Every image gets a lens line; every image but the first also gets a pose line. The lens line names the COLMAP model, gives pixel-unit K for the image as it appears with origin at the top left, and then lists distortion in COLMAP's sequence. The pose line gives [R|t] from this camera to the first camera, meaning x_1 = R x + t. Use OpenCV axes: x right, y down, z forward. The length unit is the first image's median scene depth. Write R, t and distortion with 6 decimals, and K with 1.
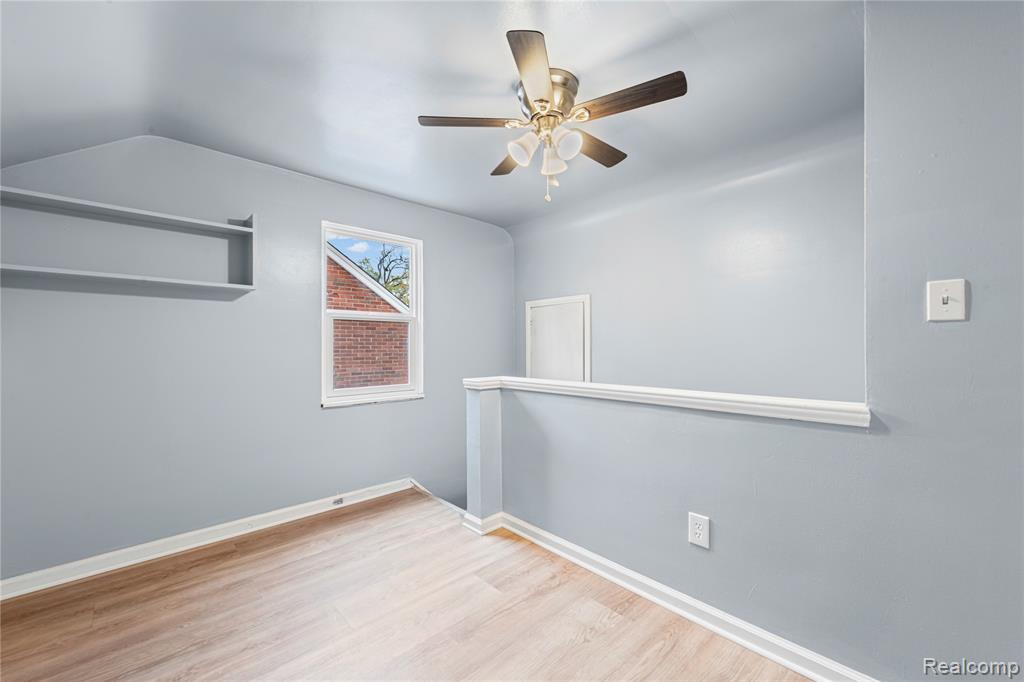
lens RADIAL K [[402.7, 0, 512.4], [0, 402.7, 345.5], [0, 0, 1]] dist [0.012889, -0.000627]
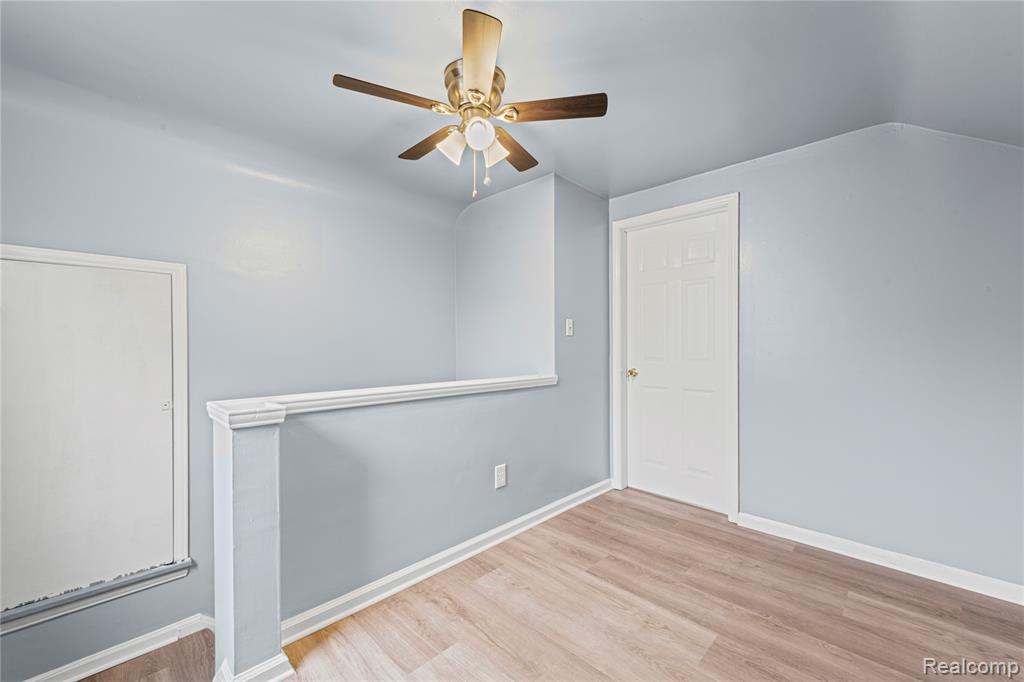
lens RADIAL K [[402.7, 0, 511.5], [0, 402.7, 343.0], [0, 0, 1]] dist [0.012889, -0.000627]
pose [[-0.033692, 0.007666, 0.999403, -0.877370], [-0.002670, 0.999966, -0.007760, 0.000635], [-0.999429, -0.002930, -0.033670, 0.926547]]
